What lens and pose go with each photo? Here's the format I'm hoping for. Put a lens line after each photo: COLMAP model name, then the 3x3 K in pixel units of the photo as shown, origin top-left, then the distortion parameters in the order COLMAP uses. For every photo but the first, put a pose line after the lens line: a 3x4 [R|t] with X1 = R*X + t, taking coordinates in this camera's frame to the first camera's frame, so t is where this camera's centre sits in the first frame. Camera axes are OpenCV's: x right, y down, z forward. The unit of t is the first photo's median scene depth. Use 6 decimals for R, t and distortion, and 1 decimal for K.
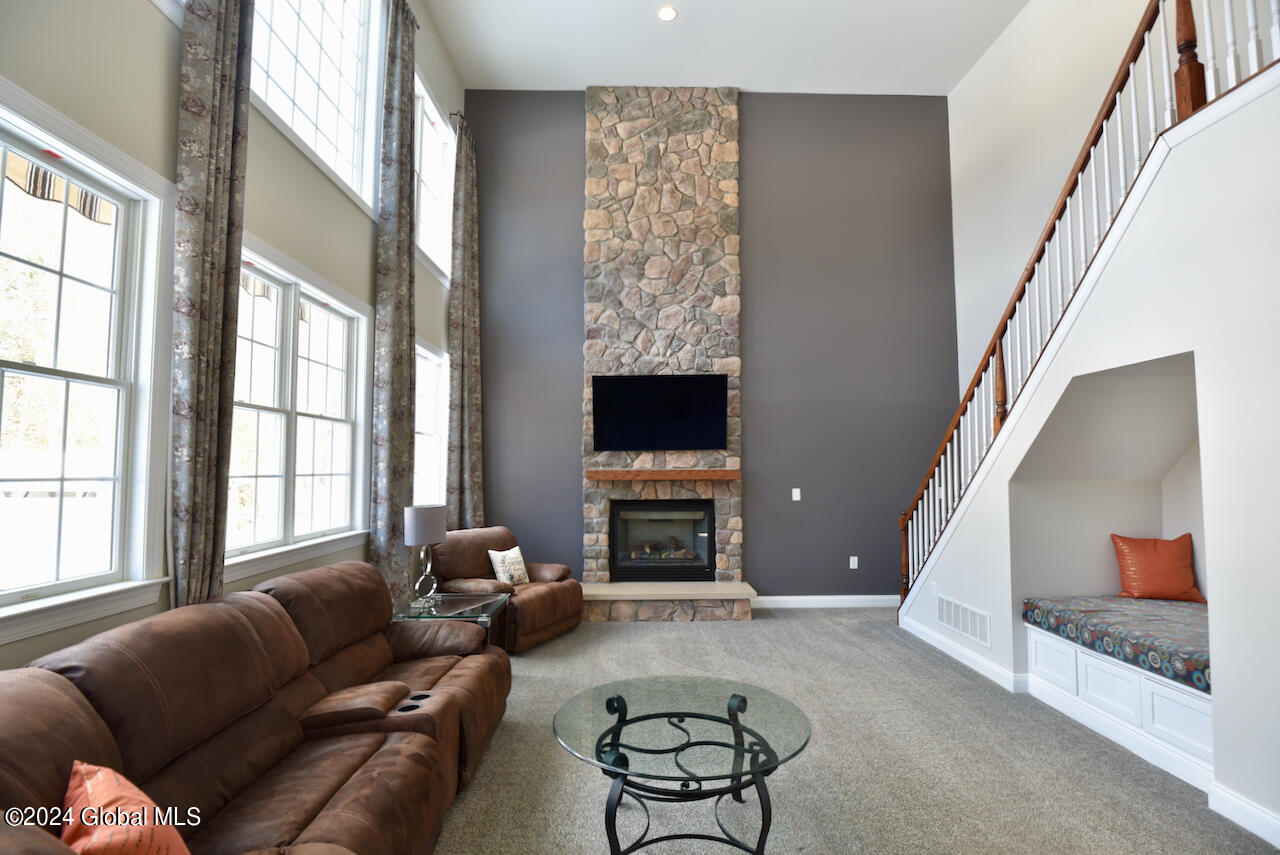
lens RADIAL K [[632.5, 0, 640.0], [0, 632.5, 427.5], [0, 0, 1]] dist [-0.016415, -0.009374]
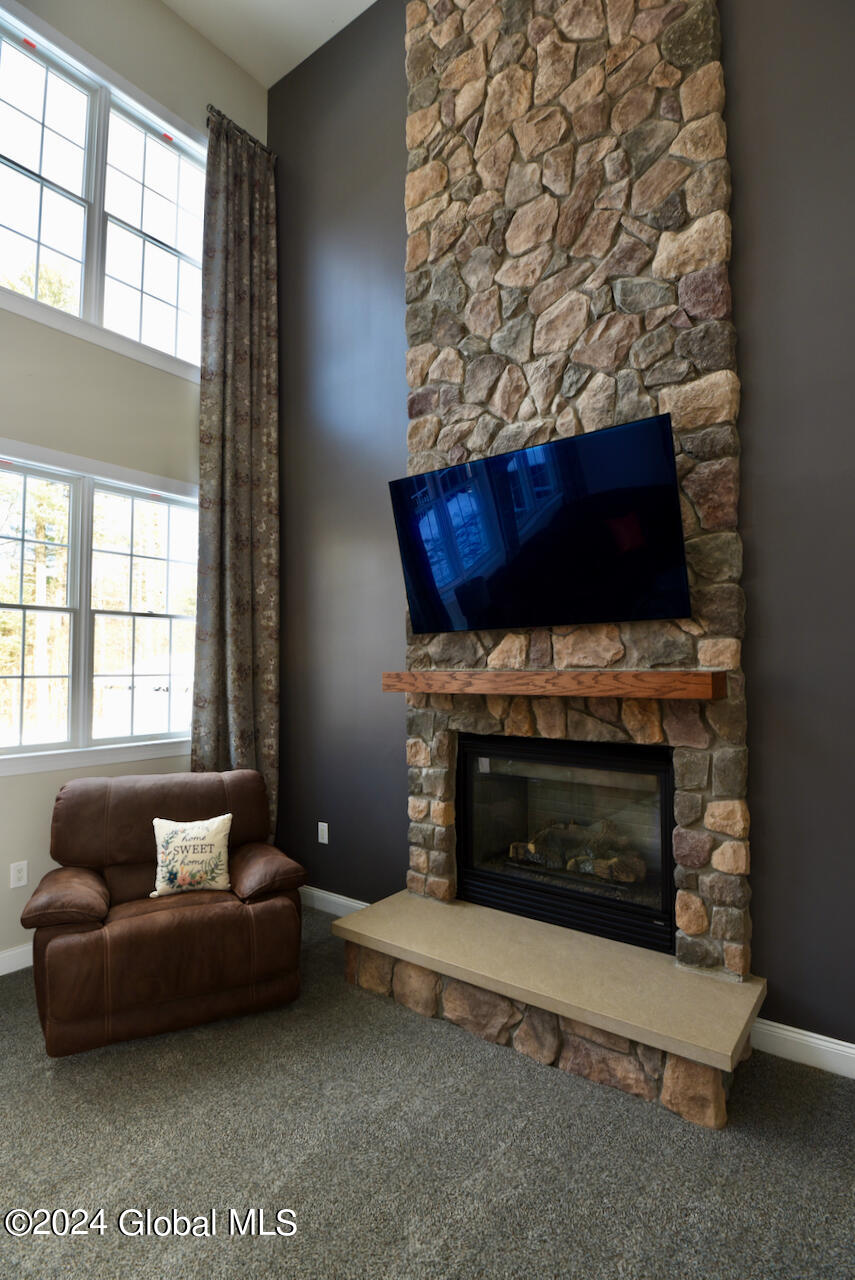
lens RADIAL K [[632.5, 0, 429.4], [0, 632.5, 634.7], [0, 0, 1]] dist [-0.016415, -0.009374]
pose [[0.786779, -0.032696, -0.616368, 0.240986], [0.042379, 0.999101, 0.001097, 0.037070], [0.615778, -0.026985, 0.787457, 0.598353]]
